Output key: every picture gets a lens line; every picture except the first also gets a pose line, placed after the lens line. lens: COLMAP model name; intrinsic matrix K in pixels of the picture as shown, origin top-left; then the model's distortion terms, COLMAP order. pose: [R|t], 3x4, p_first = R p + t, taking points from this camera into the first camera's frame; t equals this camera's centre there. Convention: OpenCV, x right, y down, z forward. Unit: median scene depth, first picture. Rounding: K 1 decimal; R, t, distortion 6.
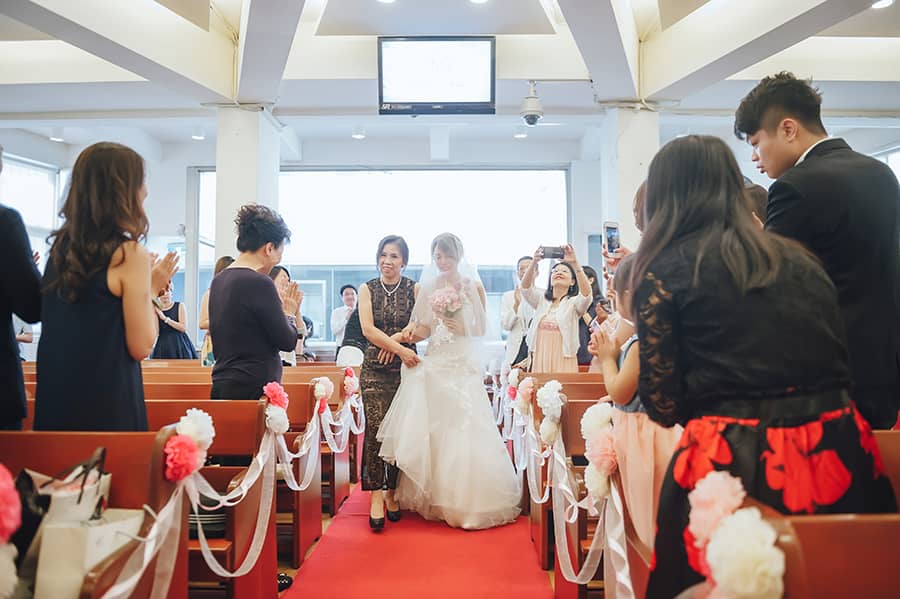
lens RADIAL K [[660.6, 0, 452.2], [0, 660.6, 301.7], [0, 0, 1]] dist [-0.037640, 0.005833]
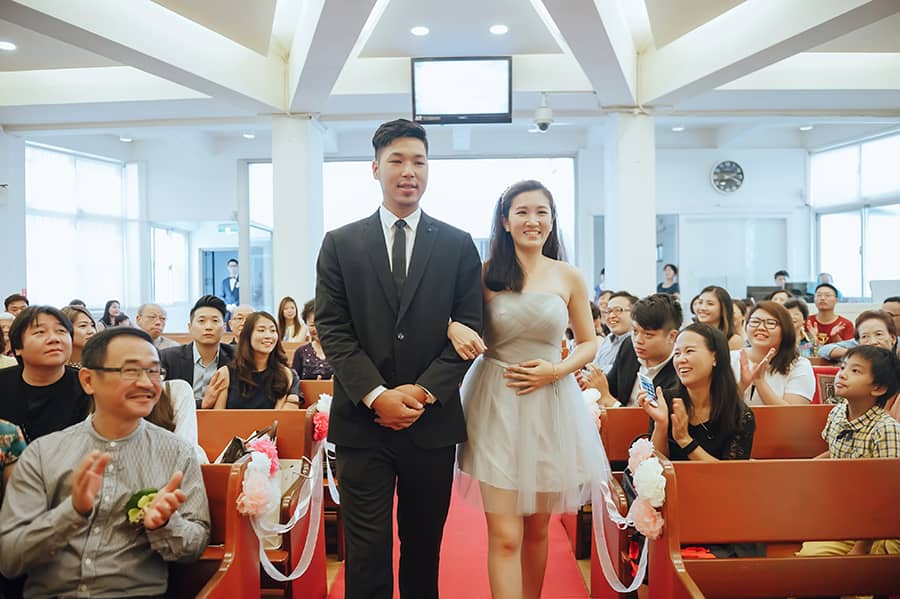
lens RADIAL K [[638.7, 0, 452.3], [0, 638.7, 304.6], [0, 0, 1]] dist [-0.048619, -0.000974]
pose [[0.999728, -0.009629, -0.021249, -0.019134], [0.011157, 0.997270, 0.072999, -0.045935], [0.020488, -0.073217, 0.997106, -0.141337]]
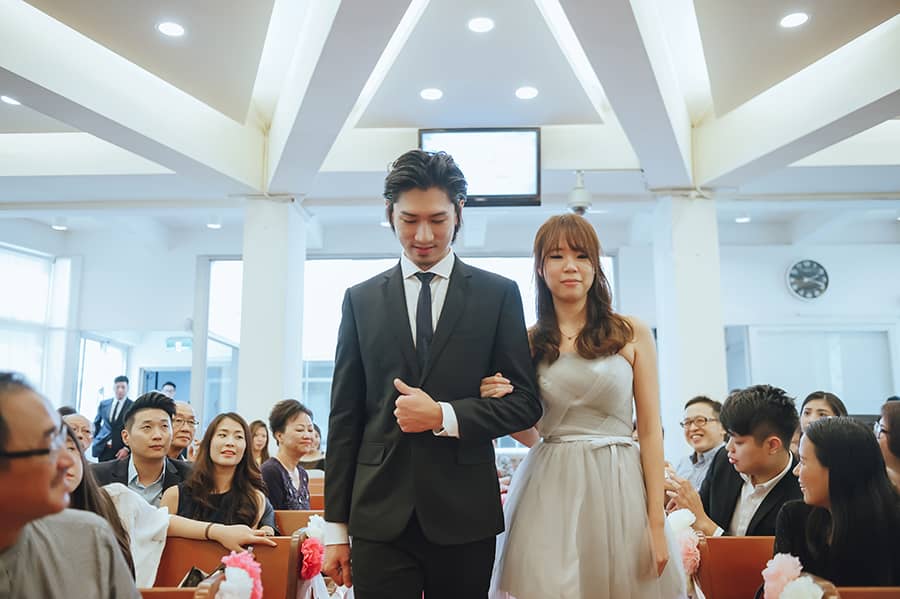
lens RADIAL K [[791.9, 0, 449.4], [0, 791.9, 302.4], [0, 0, 1]] dist [0.011286, -0.020570]
pose [[0.999694, -0.006670, -0.023805, -0.039323], [0.003766, 0.992764, -0.120026, -0.010296], [0.024433, 0.119900, 0.992485, -0.115096]]
